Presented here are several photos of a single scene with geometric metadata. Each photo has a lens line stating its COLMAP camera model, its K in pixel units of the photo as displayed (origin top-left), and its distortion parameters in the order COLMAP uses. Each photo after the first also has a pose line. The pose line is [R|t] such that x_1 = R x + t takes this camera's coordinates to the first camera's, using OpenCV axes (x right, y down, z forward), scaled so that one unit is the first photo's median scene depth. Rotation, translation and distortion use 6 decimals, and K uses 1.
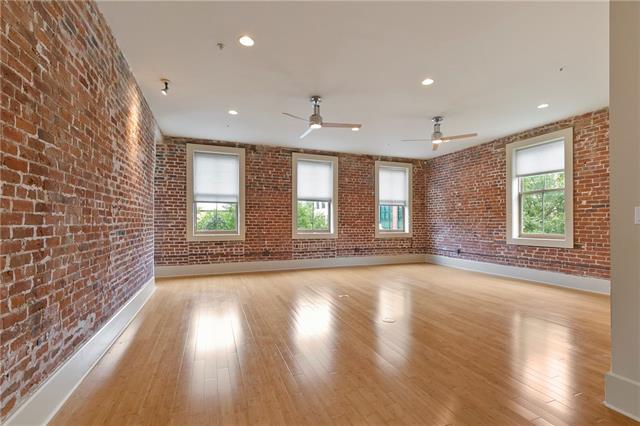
lens RADIAL K [[289.1, 0, 320.8], [0, 289.1, 214.4], [0, 0, 1]] dist [0.003644, 0.000255]
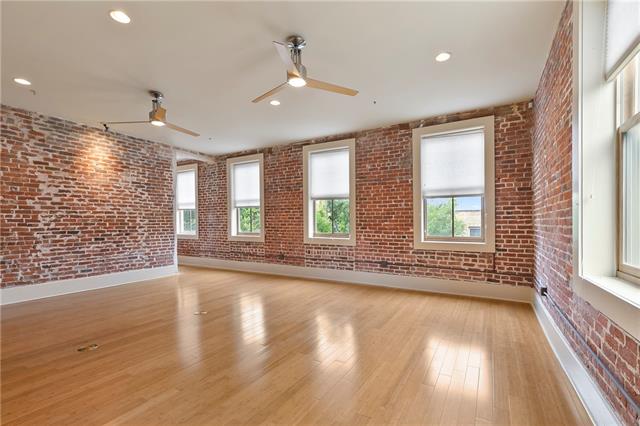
lens RADIAL K [[289.1, 0, 319.7], [0, 289.1, 219.1], [0, 0, 1]] dist [0.003644, 0.000255]
pose [[0.624626, -0.006891, -0.780893, 0.624916], [0.032088, 0.999343, 0.016848, -0.003563], [0.780264, -0.035581, 0.624437, 0.477656]]
